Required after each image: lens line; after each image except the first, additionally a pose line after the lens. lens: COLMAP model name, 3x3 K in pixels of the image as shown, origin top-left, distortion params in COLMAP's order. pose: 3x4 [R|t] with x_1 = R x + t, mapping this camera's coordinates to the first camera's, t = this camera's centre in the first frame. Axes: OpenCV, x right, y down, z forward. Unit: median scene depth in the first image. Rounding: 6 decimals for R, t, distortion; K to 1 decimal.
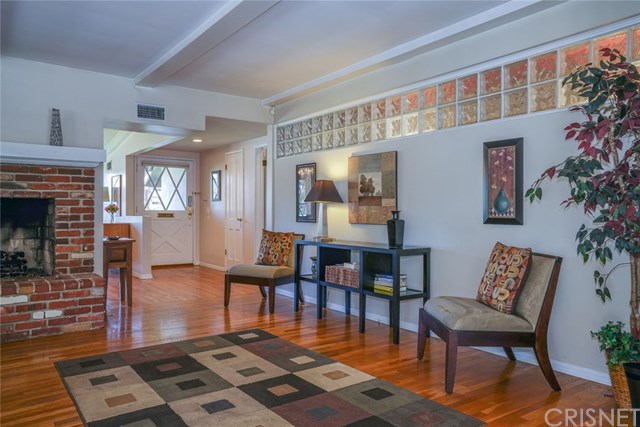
lens RADIAL K [[462.7, 0, 319.3], [0, 462.7, 215.2], [0, 0, 1]] dist [0.024052, 0.006037]
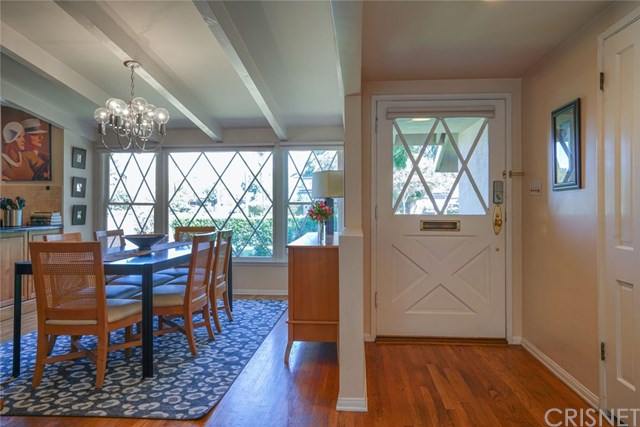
lens RADIAL K [[453.3, 0, 320.7], [0, 453.3, 206.2], [0, 0, 1]] dist [0.023336, 0.013489]
pose [[0.755952, -0.007598, -0.654583, -0.250512], [-0.000357, 0.999928, -0.012019, -0.025662], [0.654627, 0.009320, 0.755895, 1.129723]]
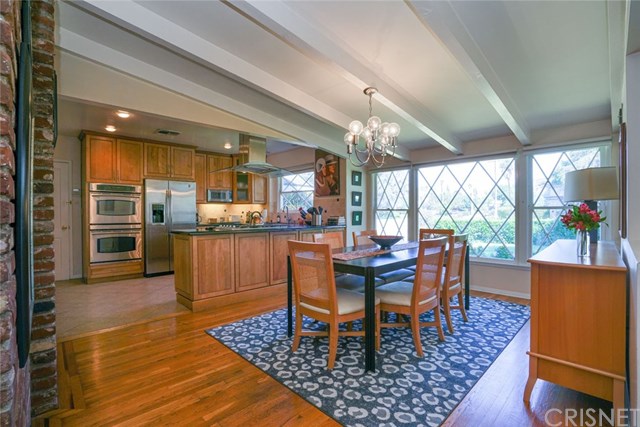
lens RADIAL K [[299.2, 0, 316.8], [0, 299.2, 215.6], [0, 0, 1]] dist [-0.046235, 0.013392]
pose [[0.143580, 0.002414, -0.989636, -0.436434], [-0.000511, 0.999997, 0.002365, -0.029030], [0.989639, 0.000166, 0.143581, 1.322864]]
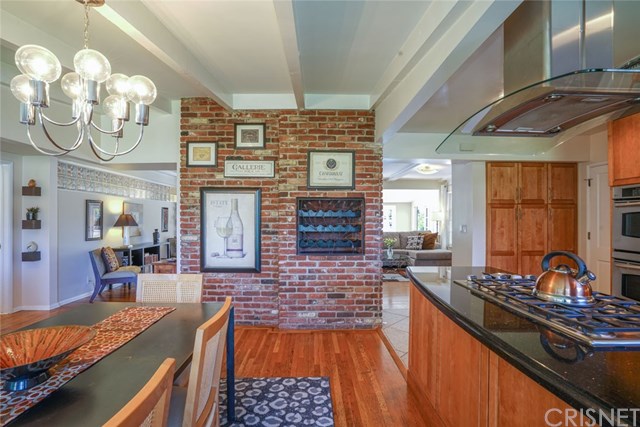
lens RADIAL K [[305.0, 0, 318.4], [0, 305.0, 214.9], [0, 0, 1]] dist [-0.004575, -0.000315]
pose [[-0.822918, -0.001298, 0.568159, -1.406679], [0.000130, 0.999997, 0.002474, -0.078942], [-0.568160, 0.002110, -0.822915, 1.647402]]
